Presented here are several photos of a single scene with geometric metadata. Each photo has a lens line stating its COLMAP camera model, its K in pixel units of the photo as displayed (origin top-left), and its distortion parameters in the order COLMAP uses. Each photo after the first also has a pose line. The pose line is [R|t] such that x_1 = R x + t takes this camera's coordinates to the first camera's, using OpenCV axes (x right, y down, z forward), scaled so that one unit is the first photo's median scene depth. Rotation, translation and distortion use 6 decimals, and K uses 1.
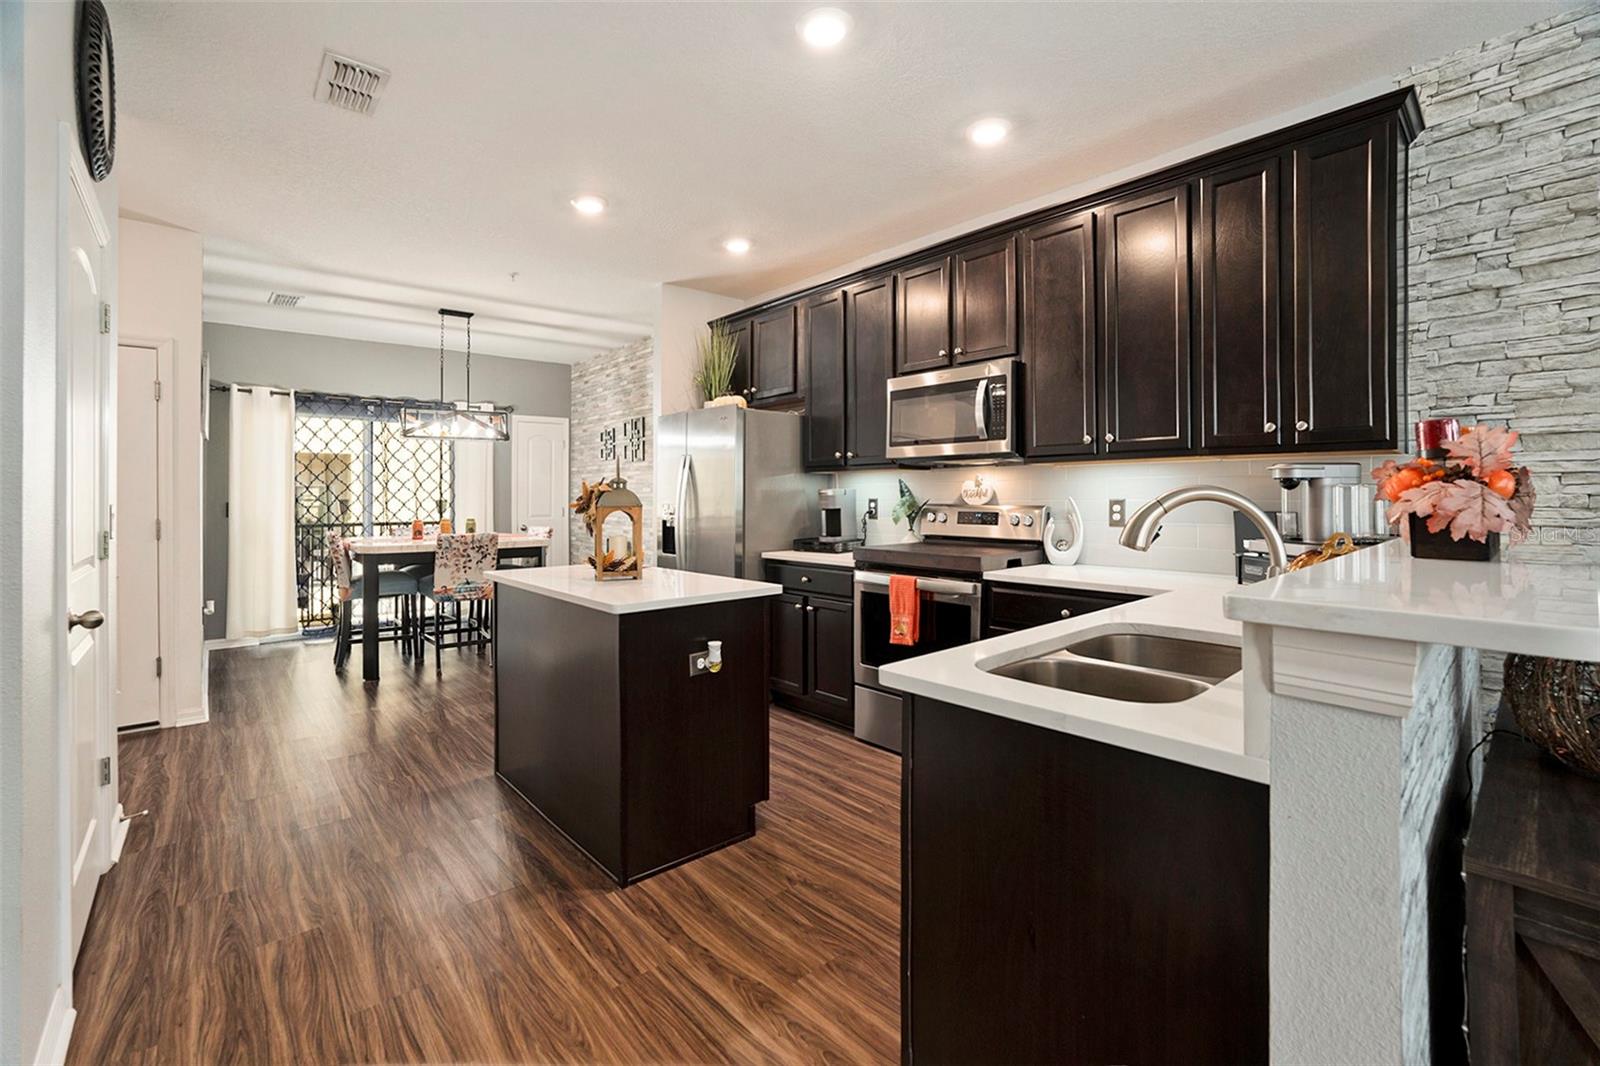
lens RADIAL K [[693.6, 0, 799.5], [0, 693.6, 499.4], [0, 0, 1]] dist [-0.101225, 0.045634]
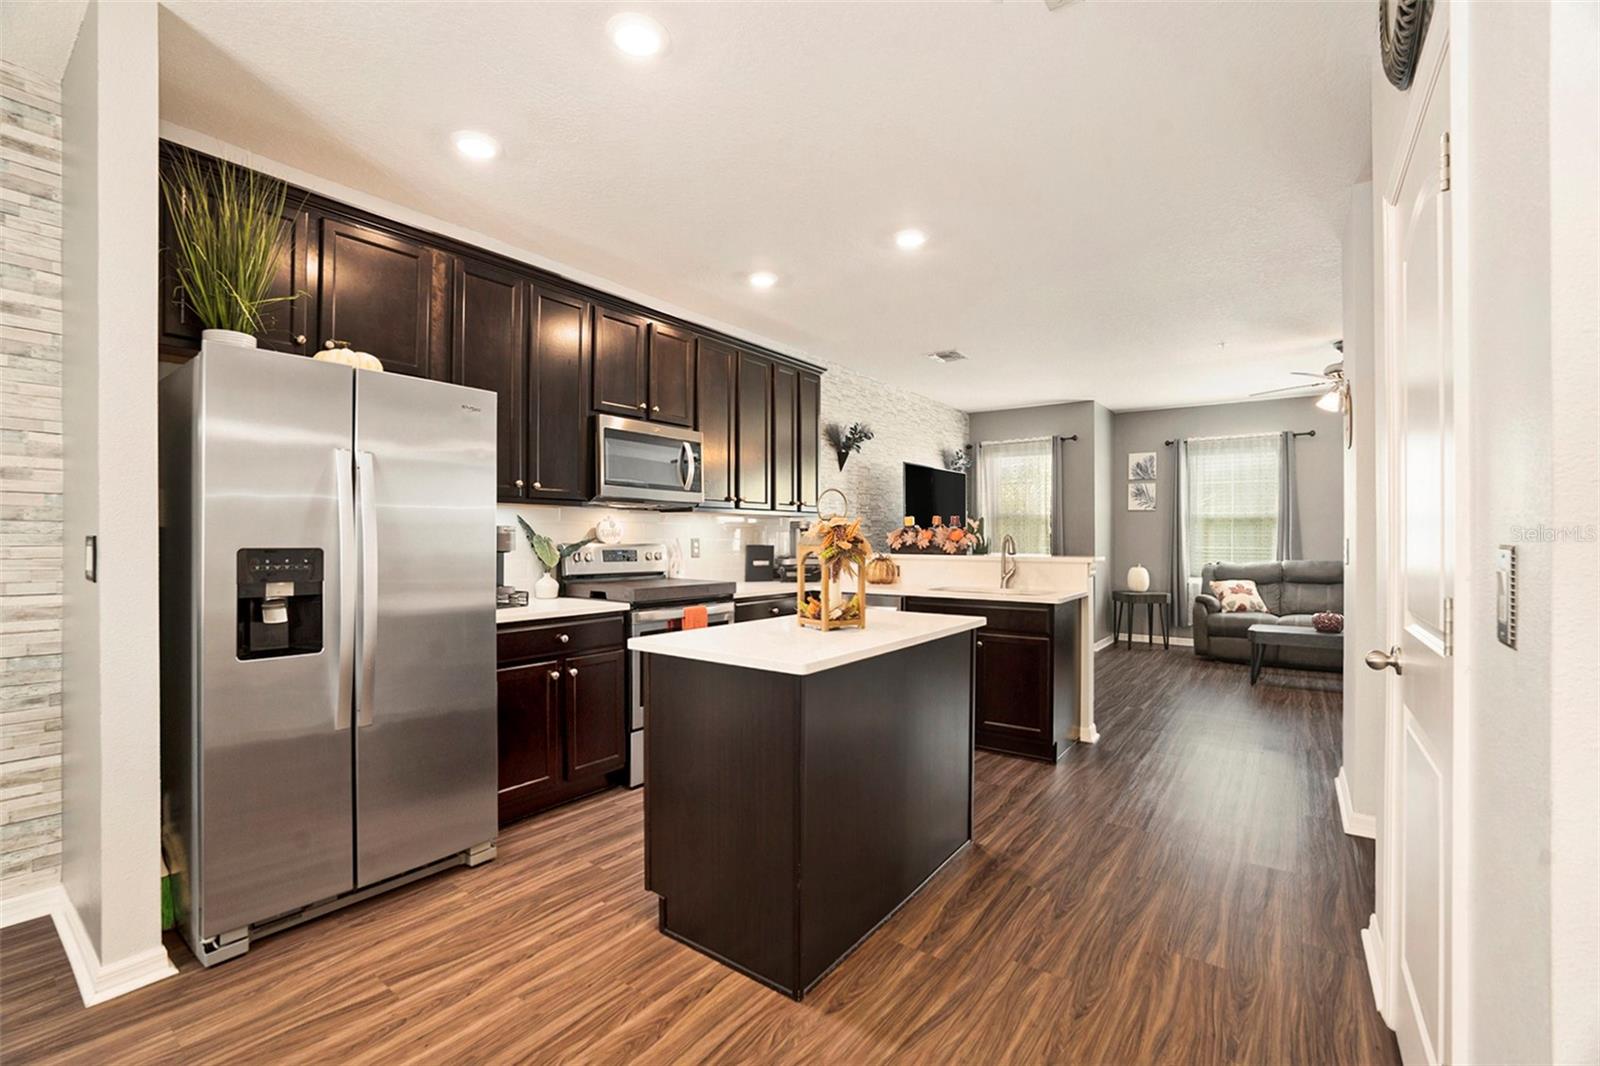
lens RADIAL K [[658.2, 0, 814.9], [0, 658.2, 541.0], [0, 0, 1]] dist [-0.037310, 0.000055]
pose [[-0.205051, -0.007514, 0.978722, -1.111548], [-0.001872, 0.999972, 0.007285, -0.006070], [-0.978750, -0.000338, -0.205059, 1.209100]]
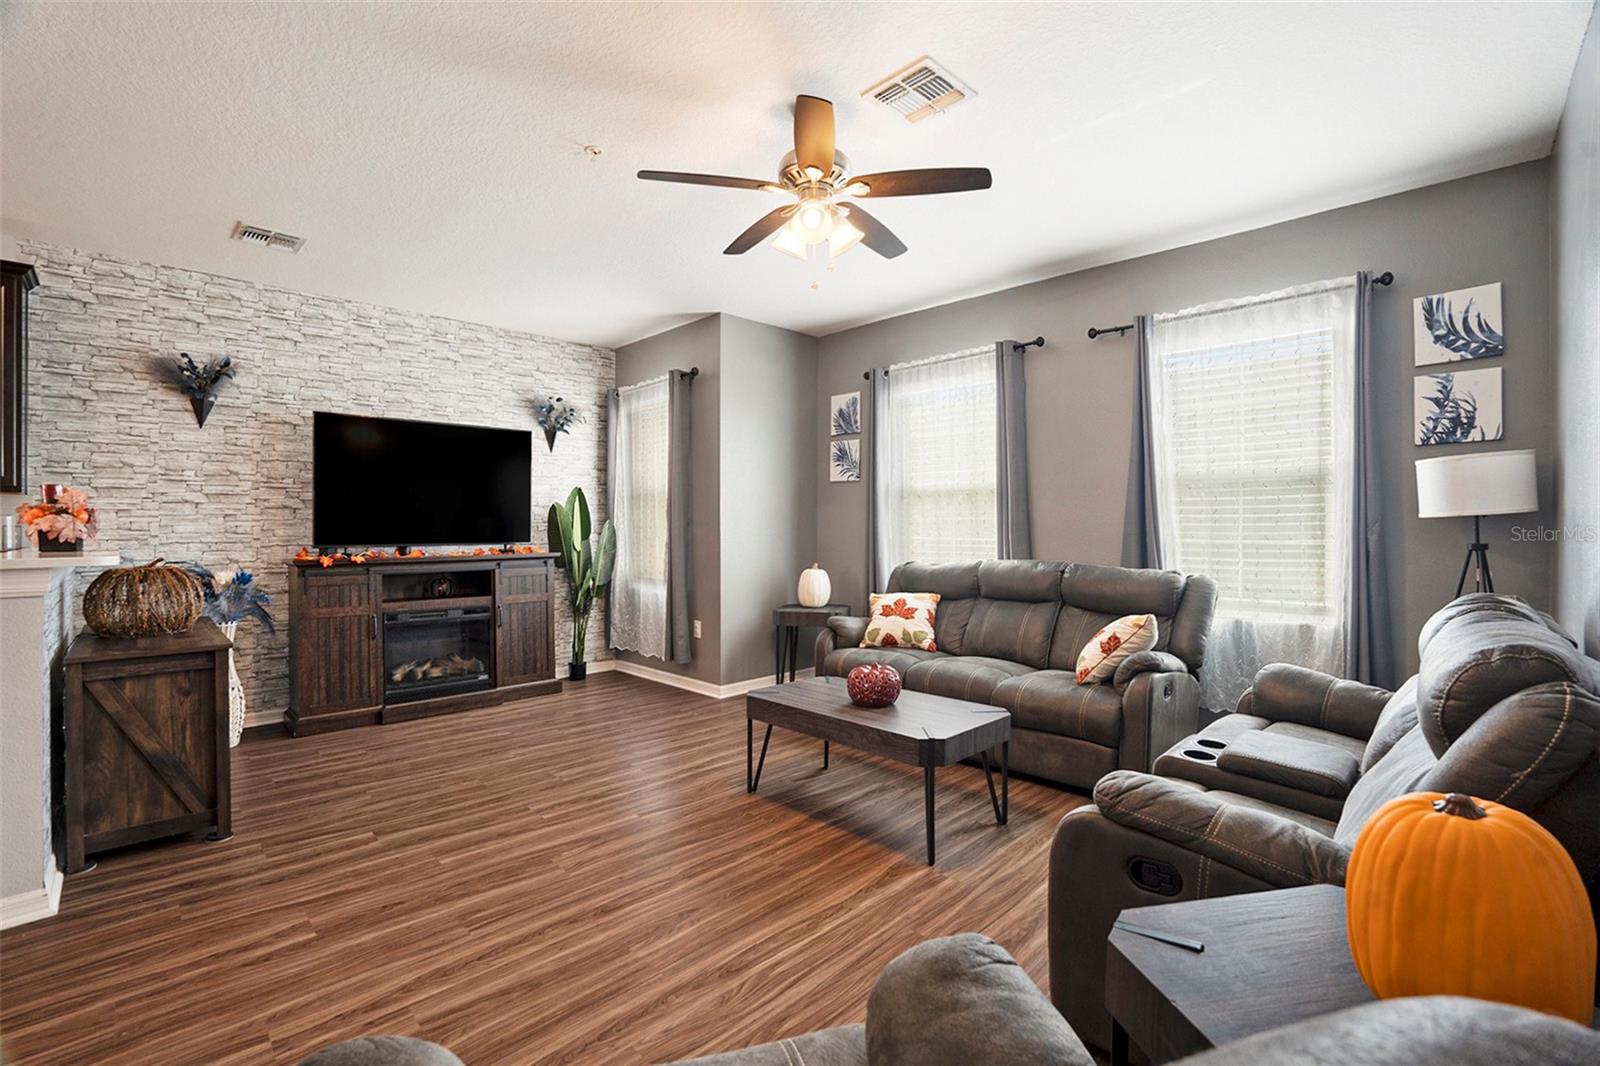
lens RADIAL K [[697.0, 0, 794.1], [0, 697.0, 533.0], [0, 0, 1]] dist [-0.076567, 0.020344]
pose [[-0.062452, -0.006455, 0.998027, -0.572047], [0.003502, 0.999972, 0.006687, 0.011628], [-0.998042, 0.003913, -0.062428, -0.563877]]
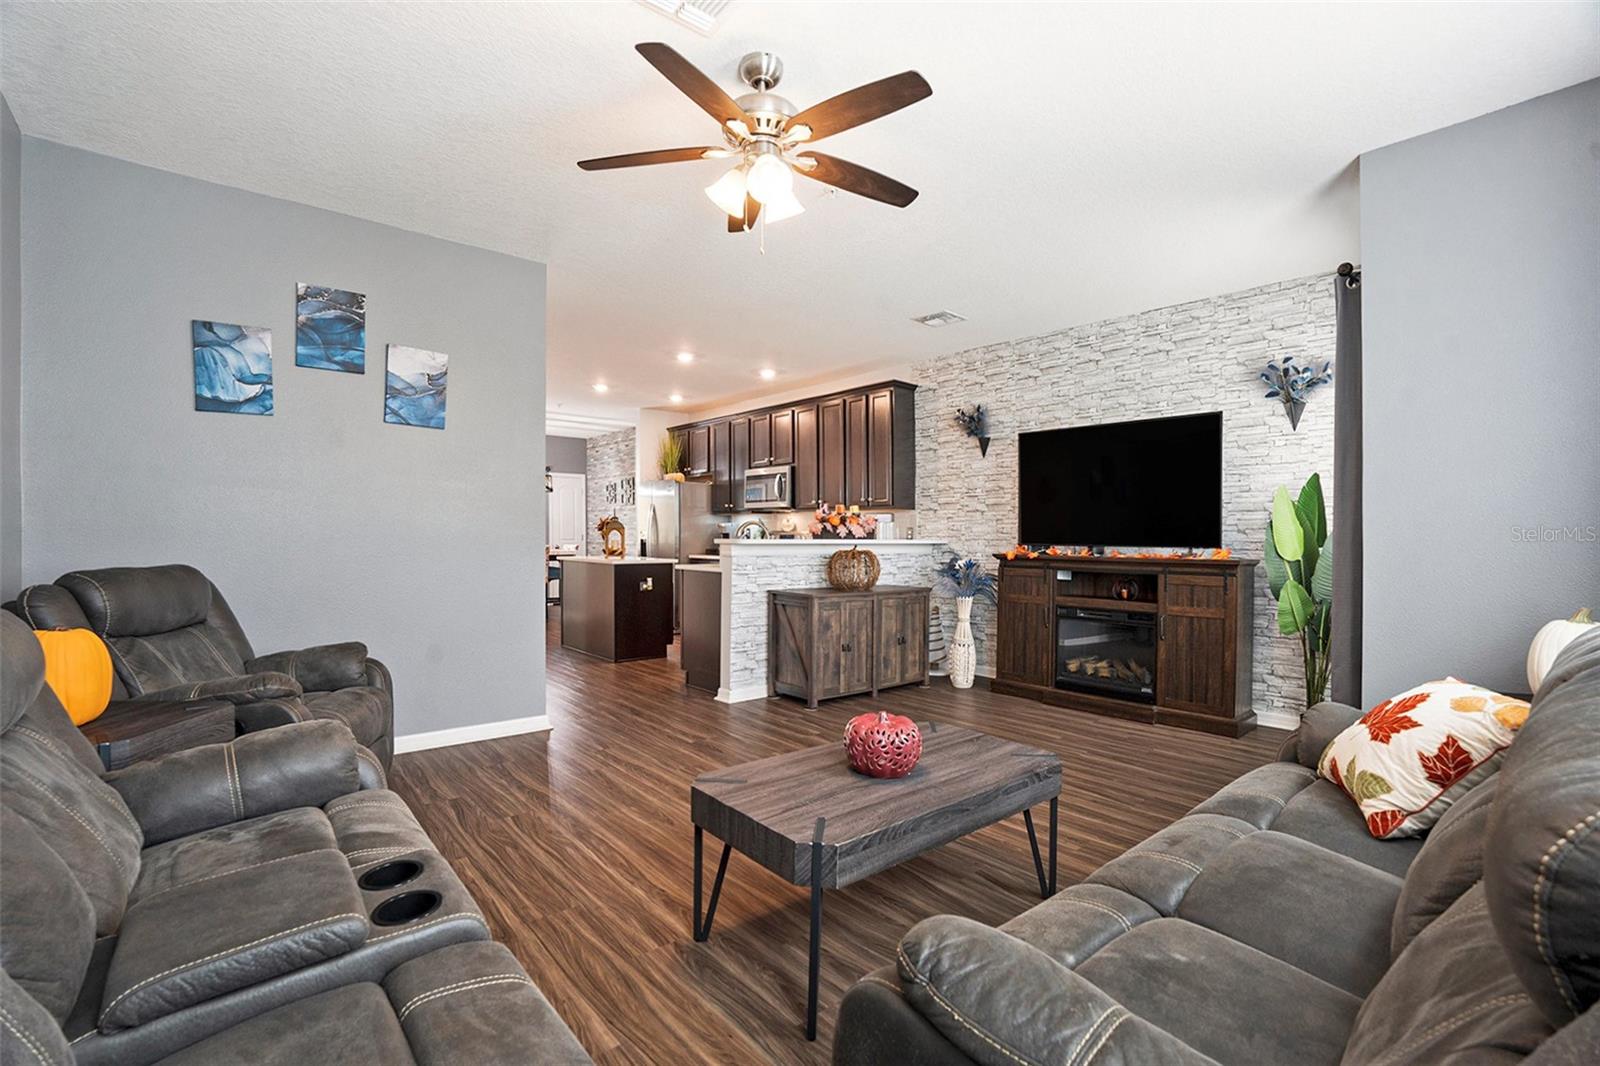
lens RADIAL K [[697.0, 0, 794.1], [0, 697.0, 533.0], [0, 0, 1]] dist [-0.076567, 0.020344]
pose [[0.999887, 0.008560, -0.012331, 0.417331], [-0.008625, 0.999949, -0.005194, 0.034459], [0.012286, 0.005300, 0.999910, -1.504458]]
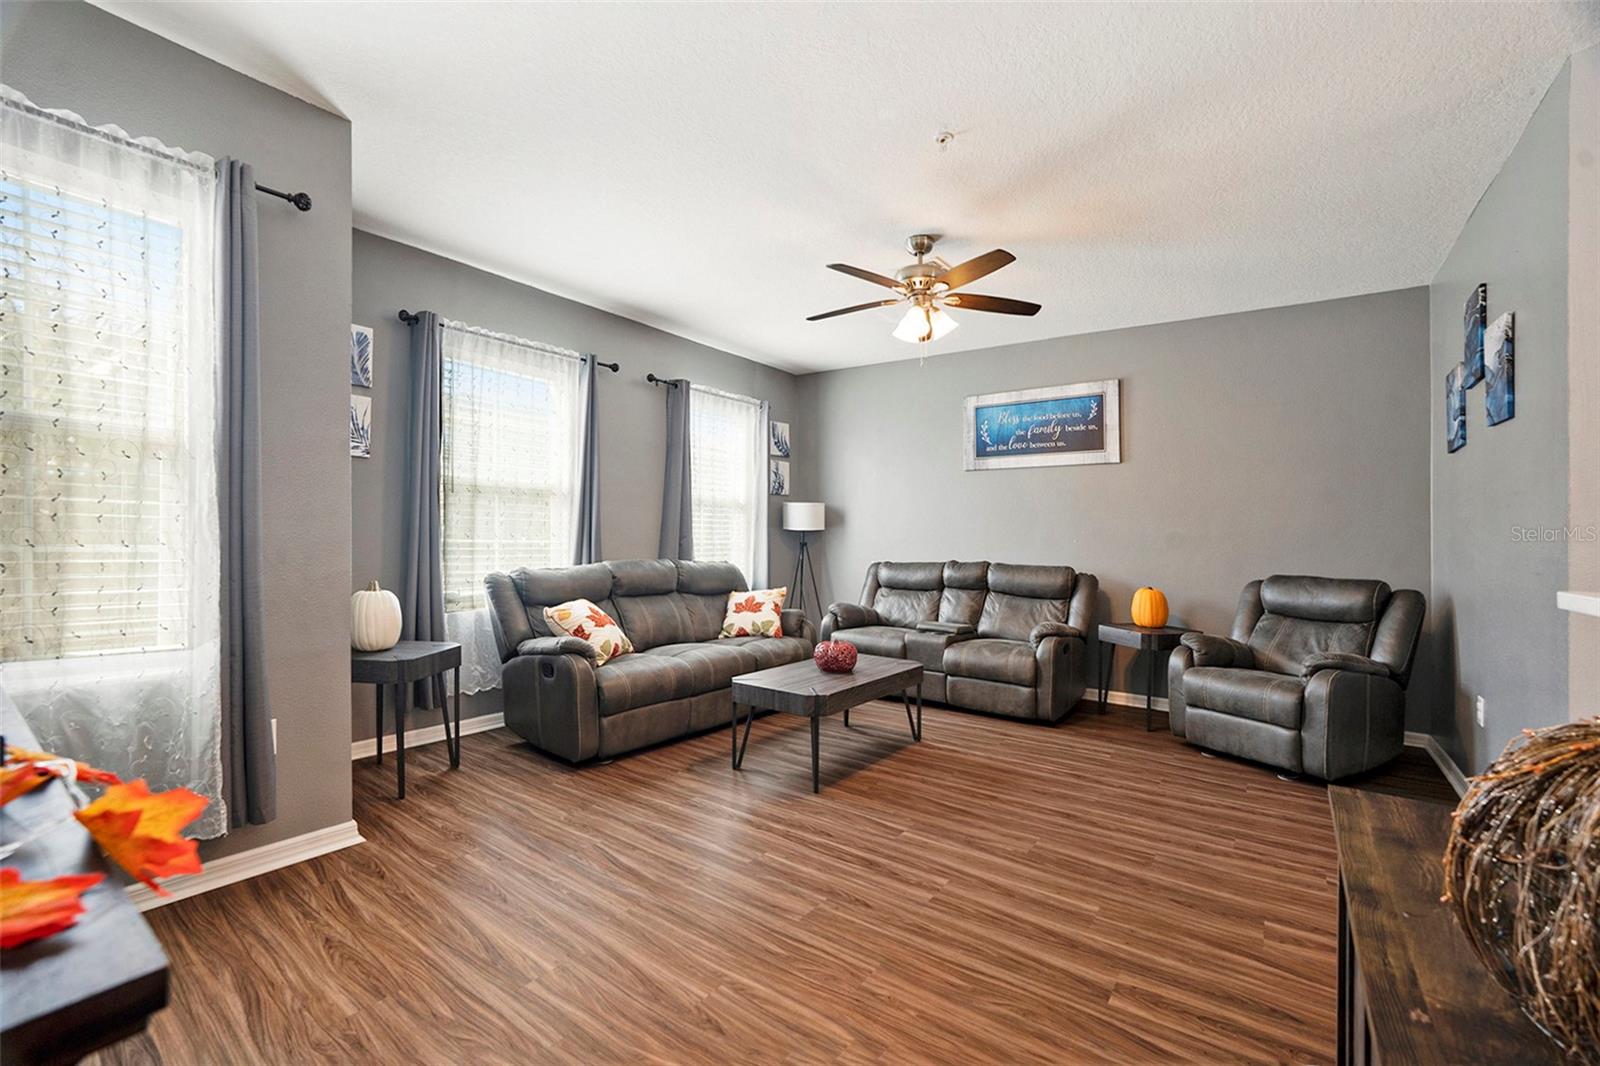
lens RADIAL K [[667.2, 0, 779.5], [0, 667.2, 540.5], [0, 0, 1]] dist [-0.033952, 0.000413]
pose [[-0.981365, -0.008350, -0.191970, 0.884672], [-0.008505, 0.999964, -0.000015, 0.027933], [0.191963, 0.001618, -0.981401, 0.544170]]
